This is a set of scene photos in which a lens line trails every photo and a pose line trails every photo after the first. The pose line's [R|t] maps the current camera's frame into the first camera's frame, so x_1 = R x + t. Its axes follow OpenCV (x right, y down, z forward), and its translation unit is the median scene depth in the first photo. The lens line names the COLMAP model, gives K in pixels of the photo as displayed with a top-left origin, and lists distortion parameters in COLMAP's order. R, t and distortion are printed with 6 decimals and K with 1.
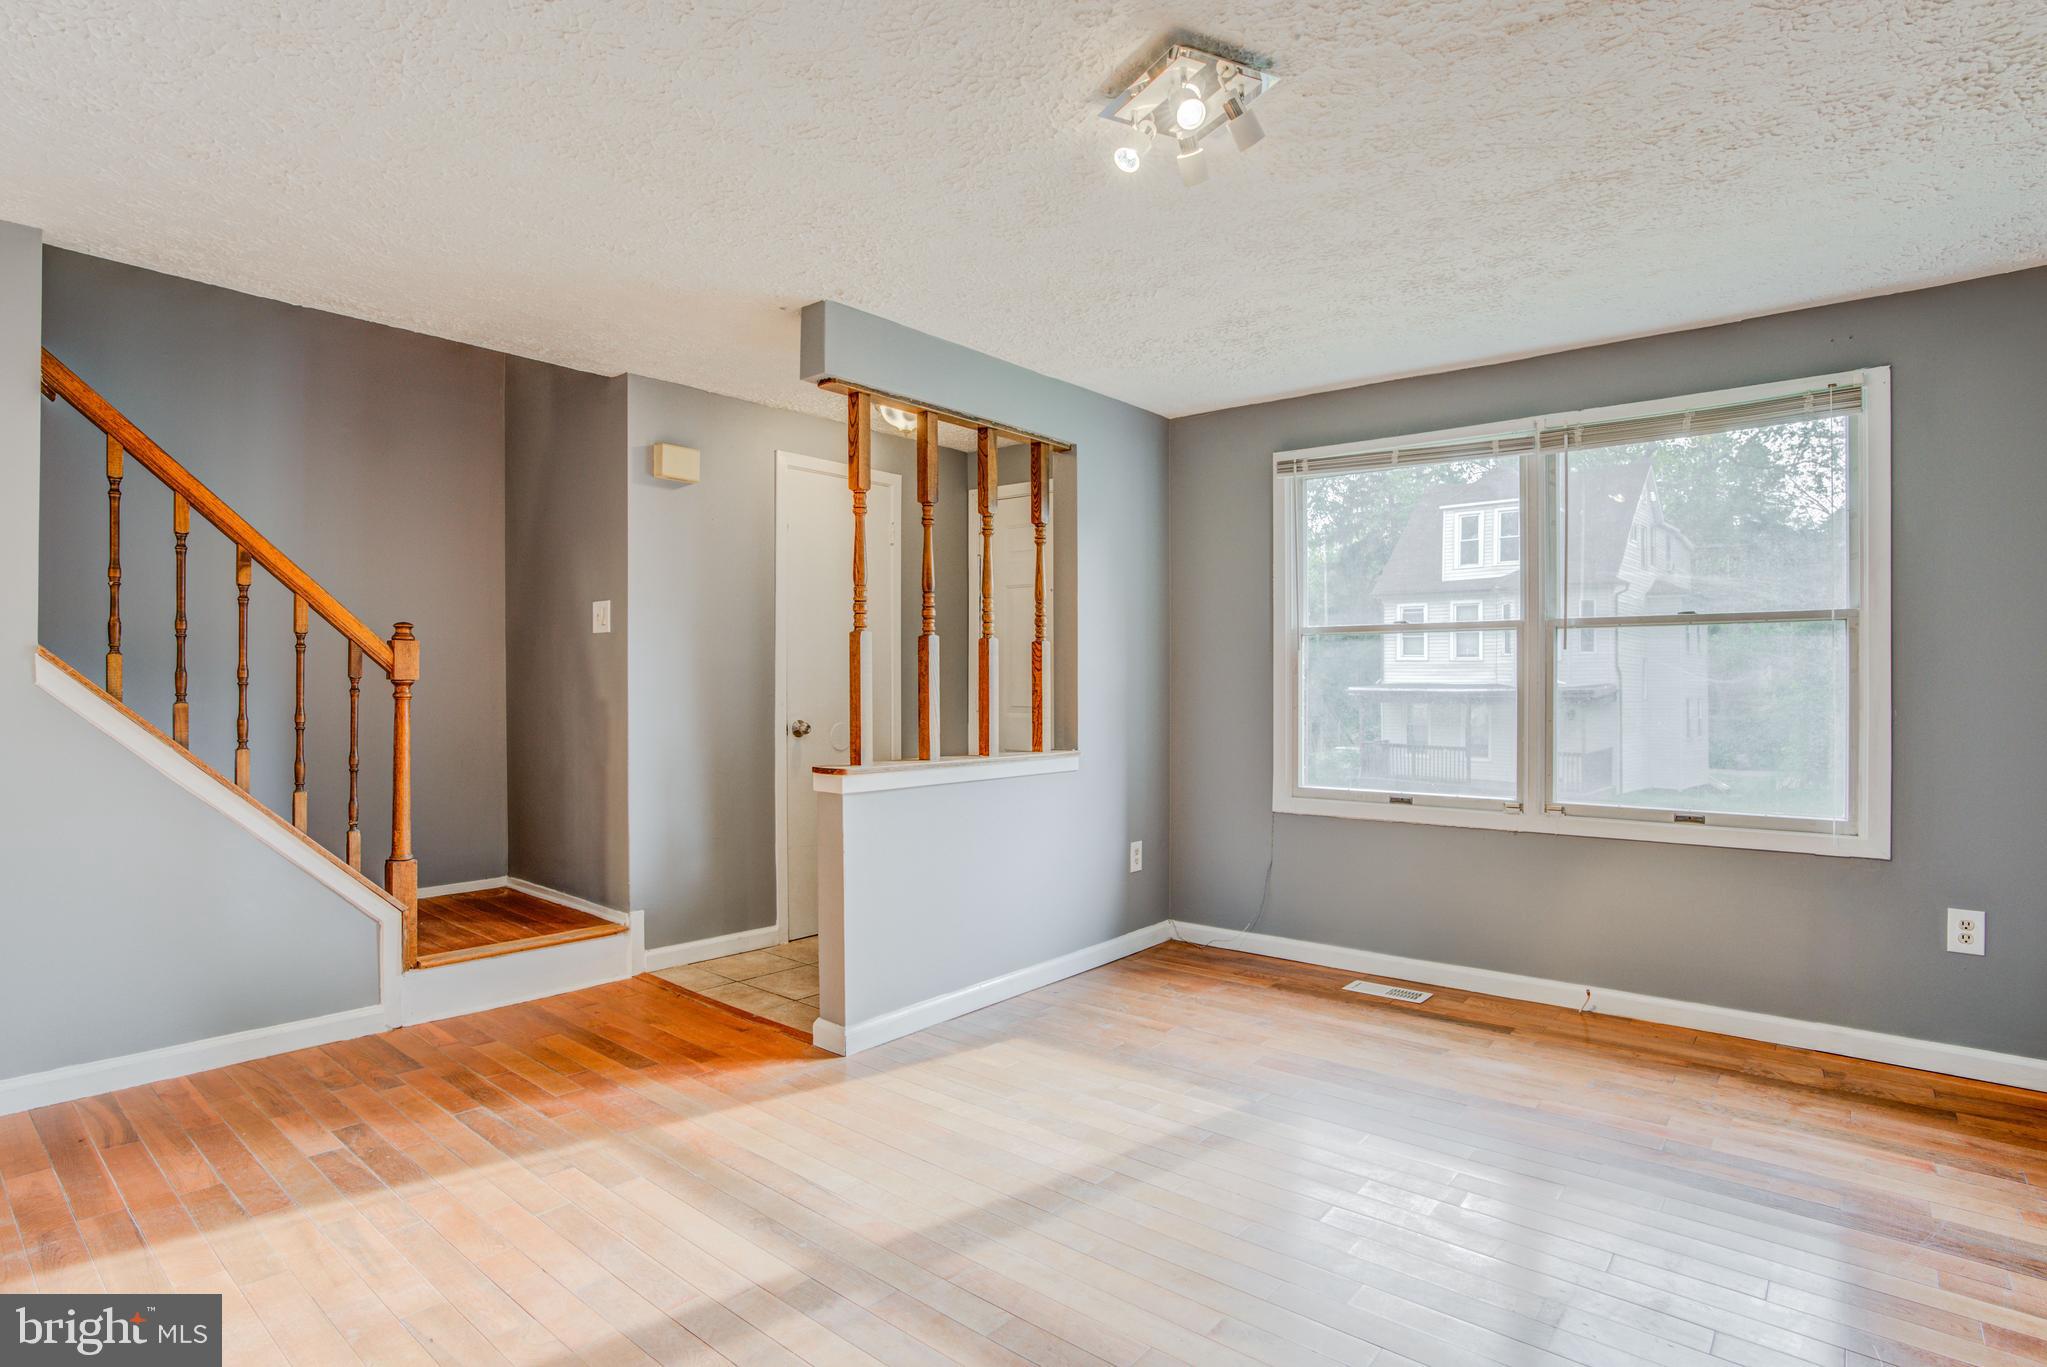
lens RADIAL K [[1056.8, 0, 1004.8], [0, 1056.8, 682.0], [0, 0, 1]] dist [-0.046948, 0.003431]
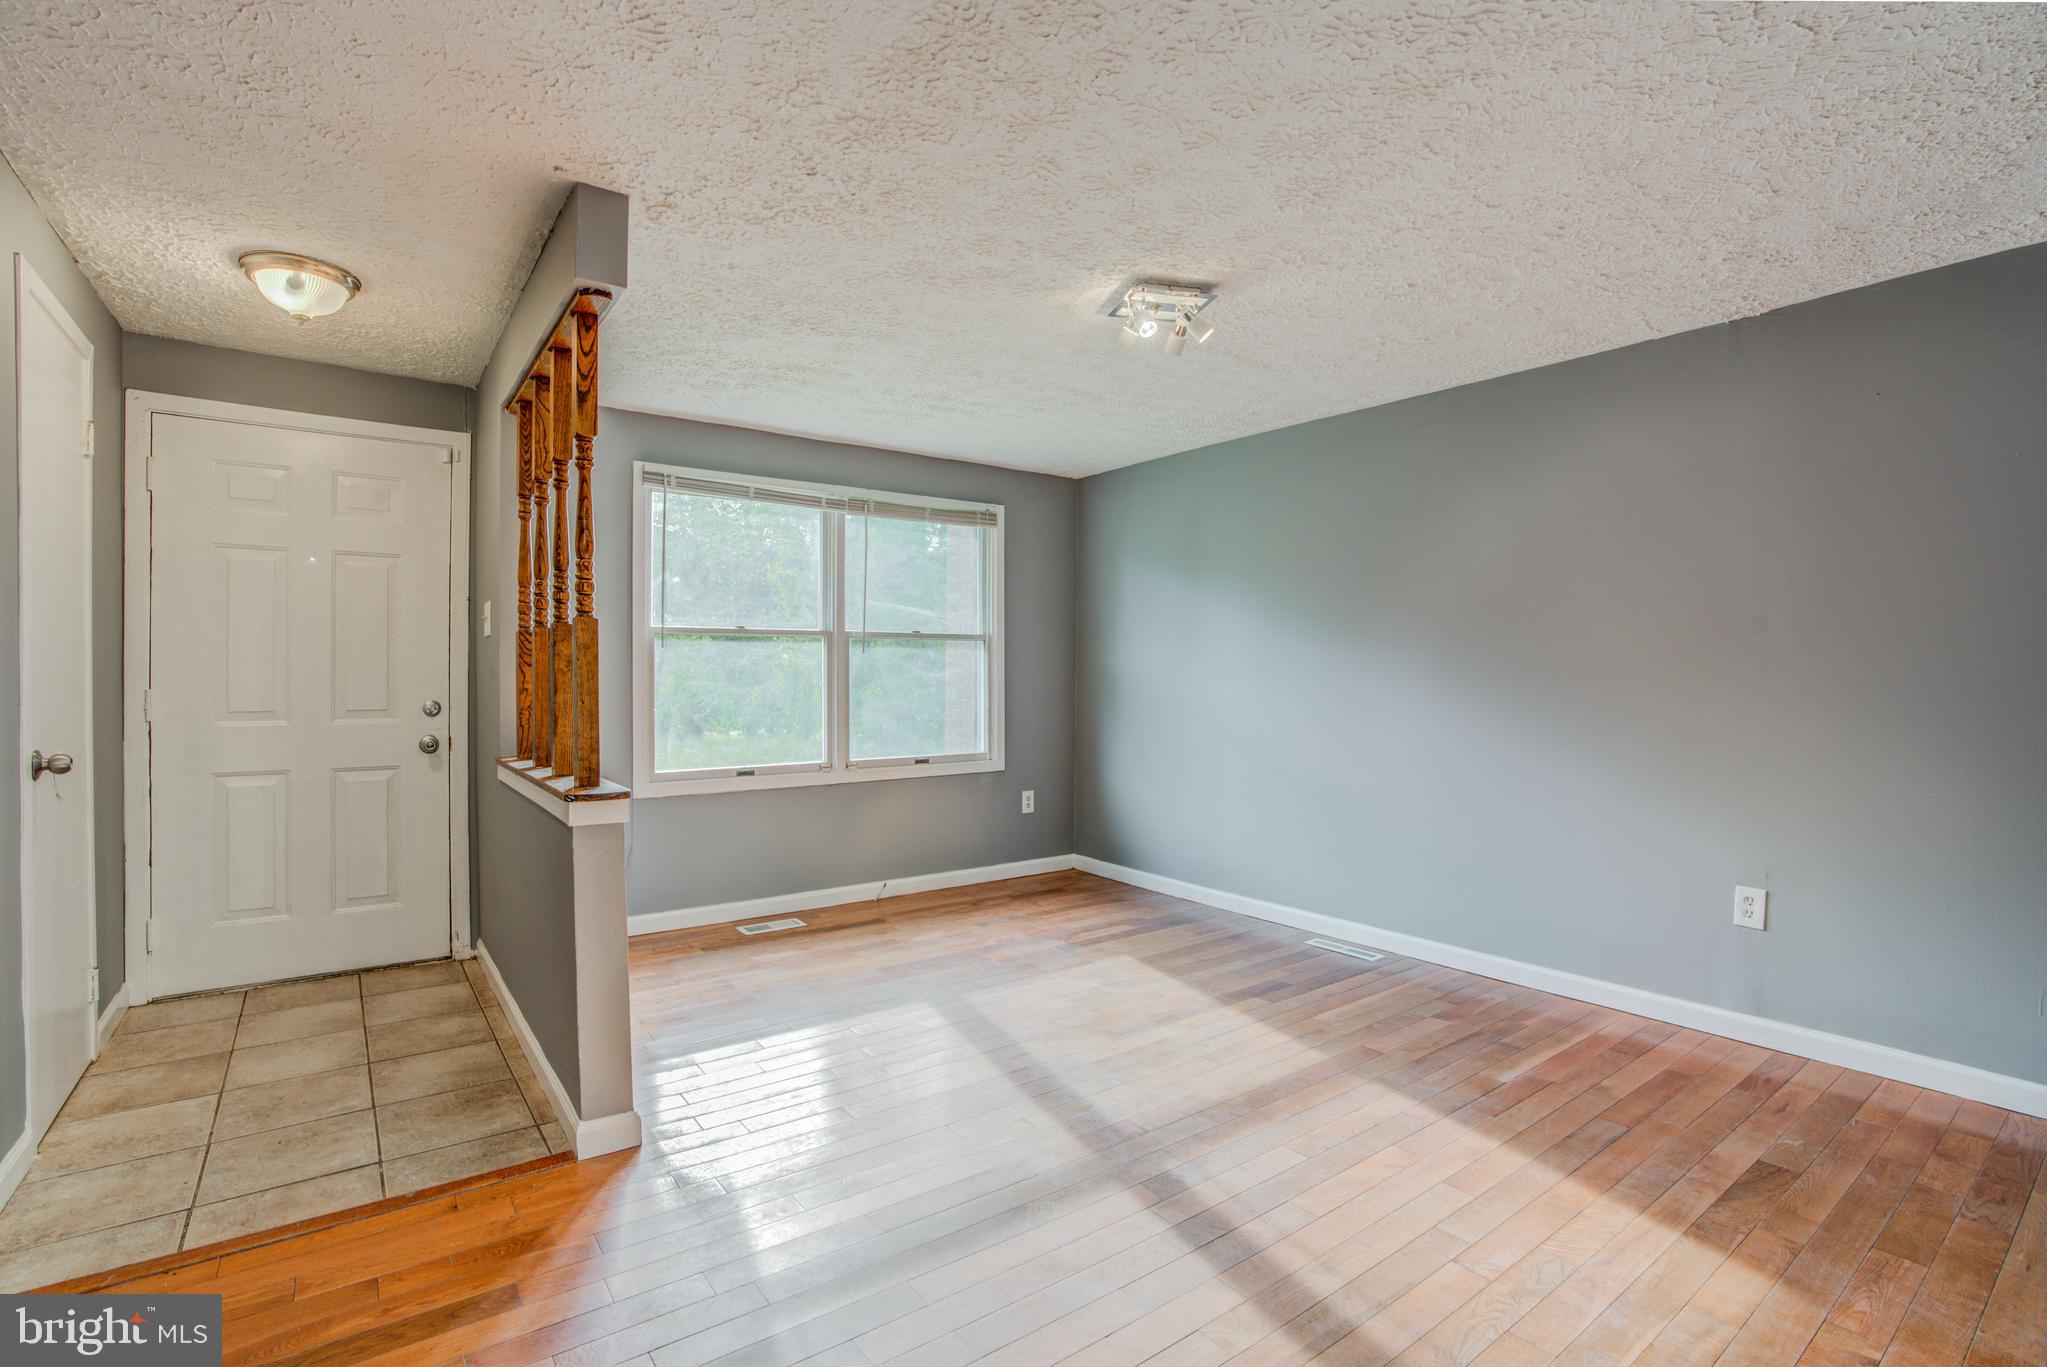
lens RADIAL K [[944.8, 0, 1015.2], [0, 944.8, 682.0], [0, 0, 1]] dist [-0.065851, 0.023057]
pose [[0.231252, -0.012561, 0.972813, -0.731391], [0.000490, 0.999918, 0.012794, -0.008743], [-0.972894, -0.002482, 0.231239, 0.525954]]
